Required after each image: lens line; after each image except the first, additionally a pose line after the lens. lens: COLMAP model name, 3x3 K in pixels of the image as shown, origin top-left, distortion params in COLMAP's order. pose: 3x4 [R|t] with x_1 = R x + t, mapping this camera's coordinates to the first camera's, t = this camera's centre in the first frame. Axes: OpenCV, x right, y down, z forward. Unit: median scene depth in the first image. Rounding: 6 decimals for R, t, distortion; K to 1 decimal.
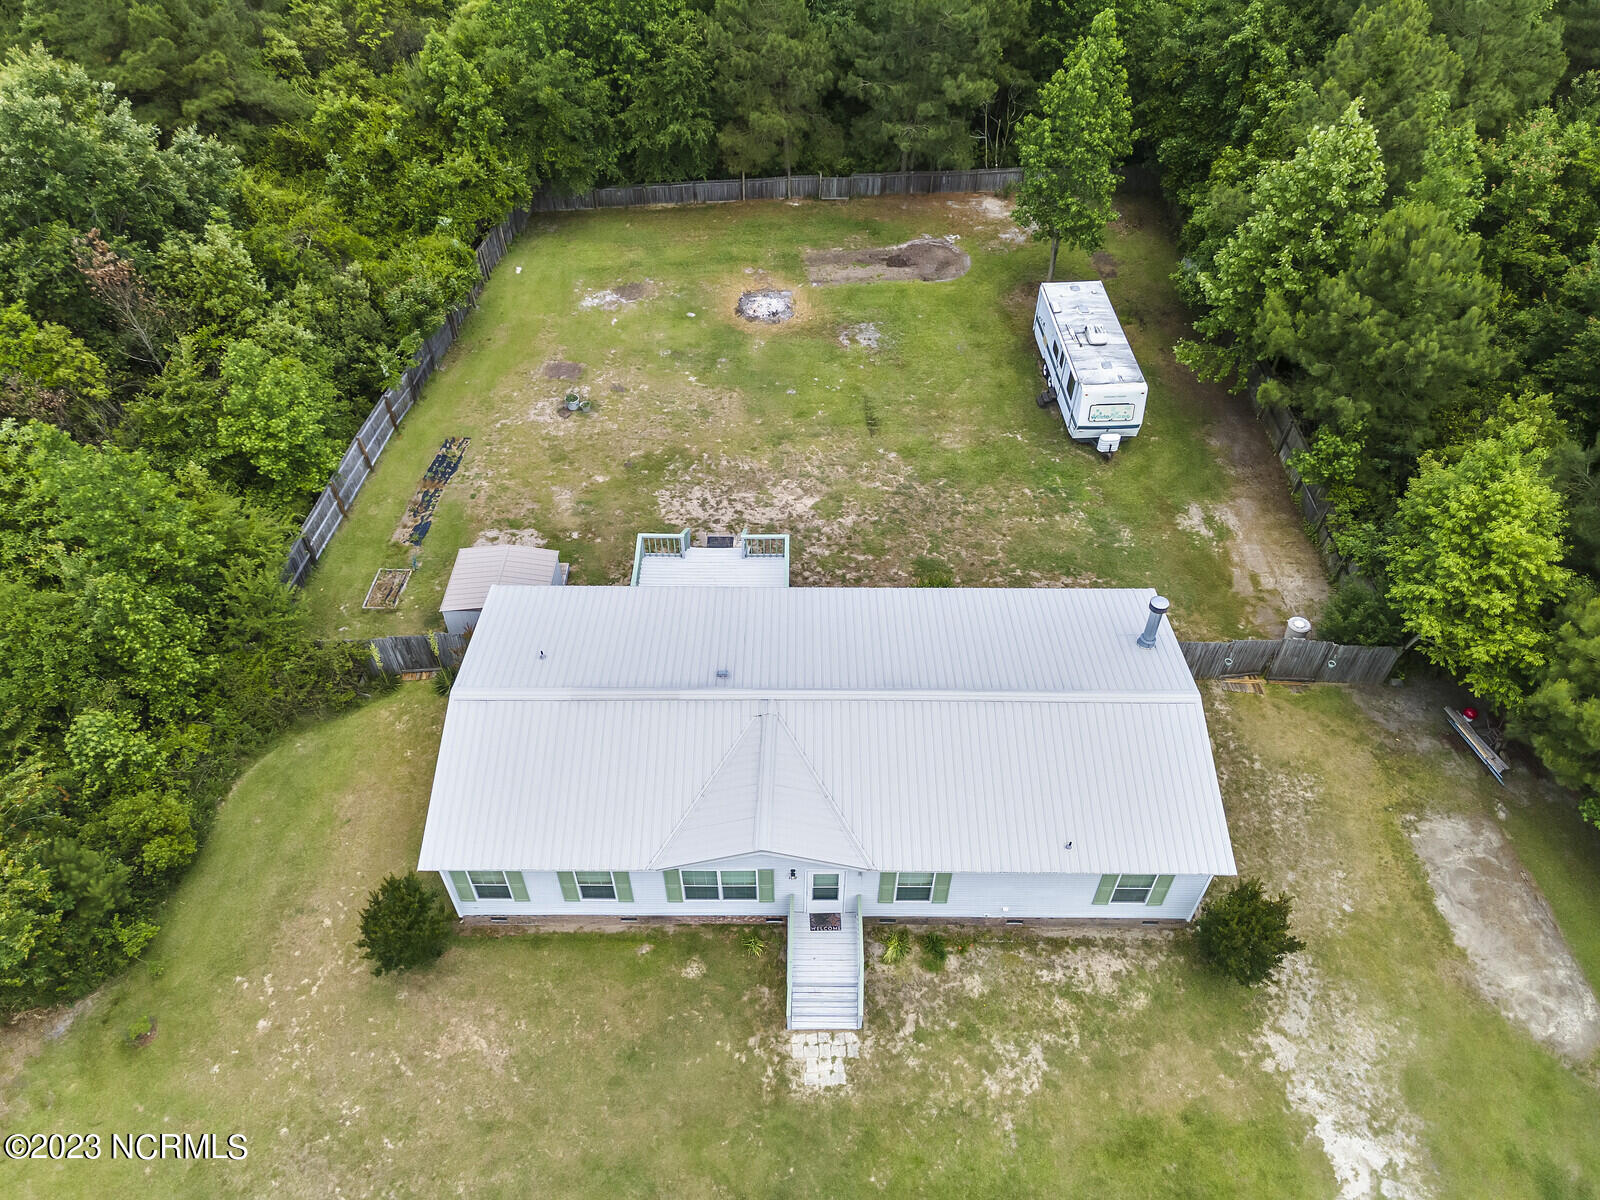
lens RADIAL K [[1140.2, 0, 799.9], [0, 1140.2, 603.7], [0, 0, 1]] dist [0.035214, -0.001011]
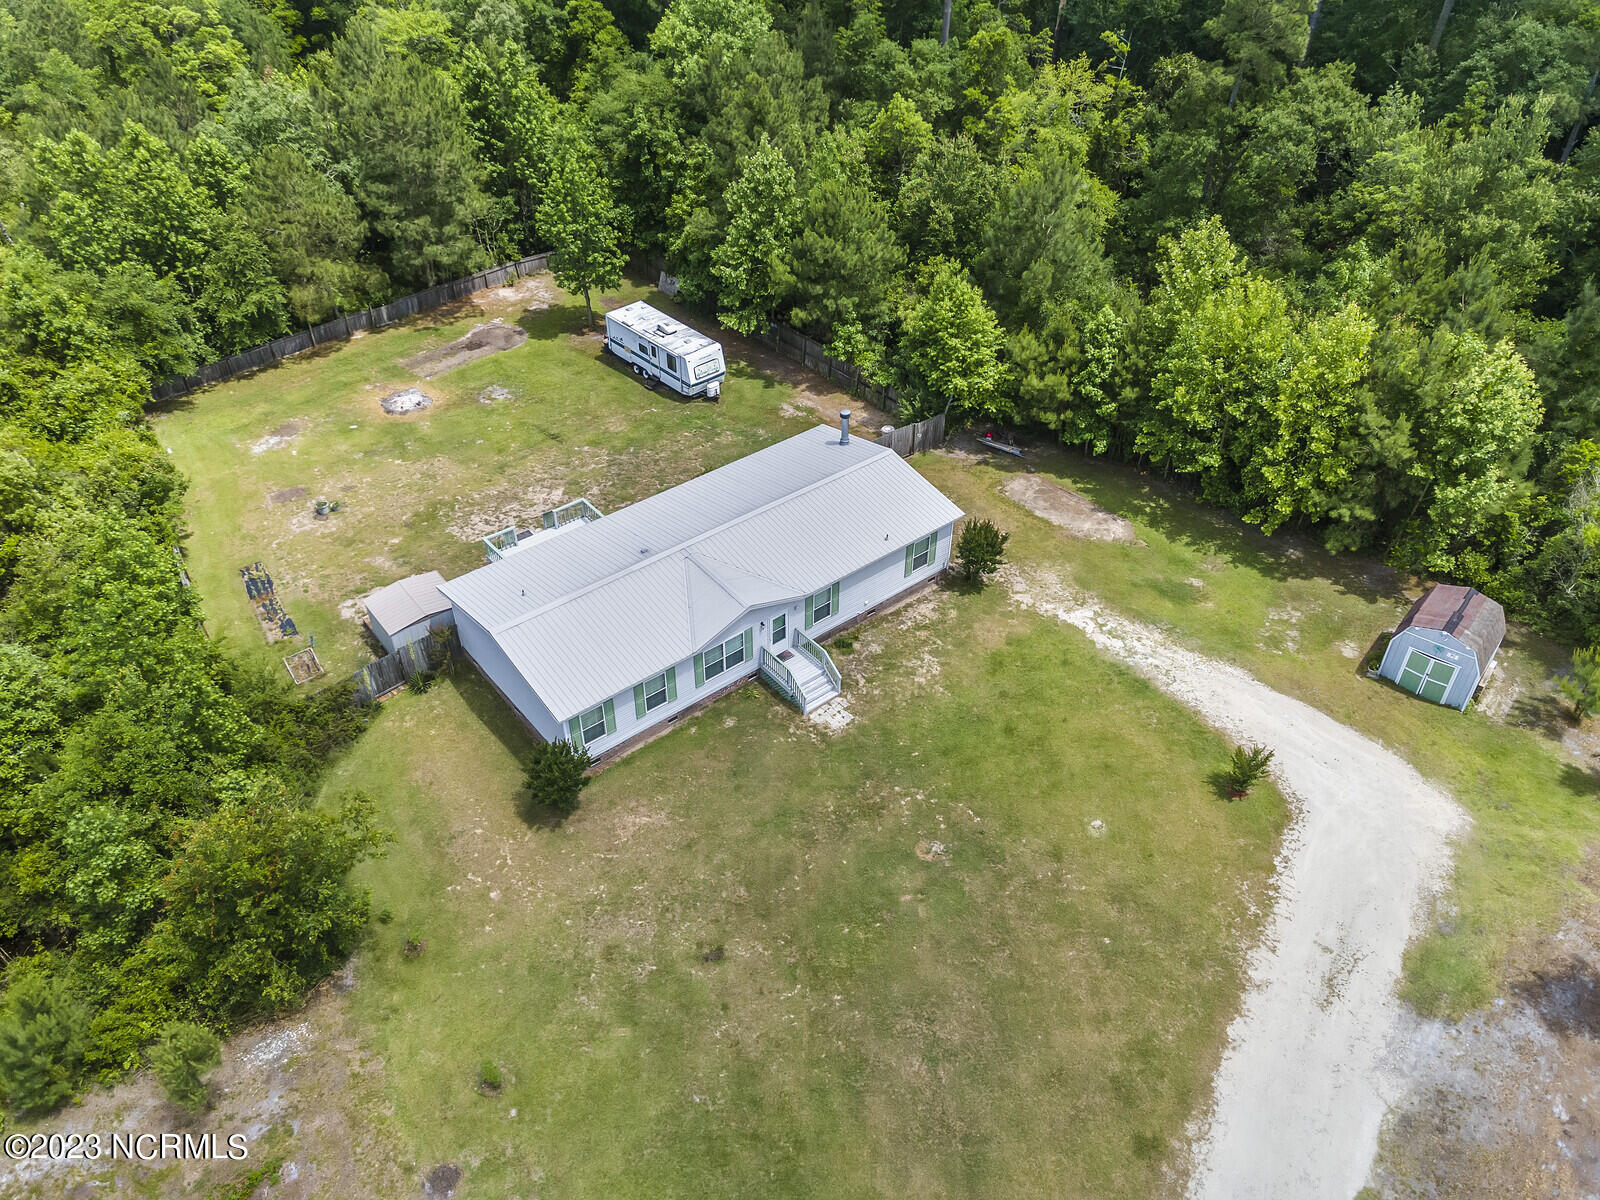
lens RADIAL K [[1133.1, 0, 797.0], [0, 1133.1, 615.1], [0, 0, 1]] dist [0.030179, 0.000683]
pose [[0.776320, -0.409588, 0.479129, -0.552713], [0.461599, 0.887028, 0.010369, 0.179892], [-0.429248, 0.213115, 0.877683, -0.301922]]
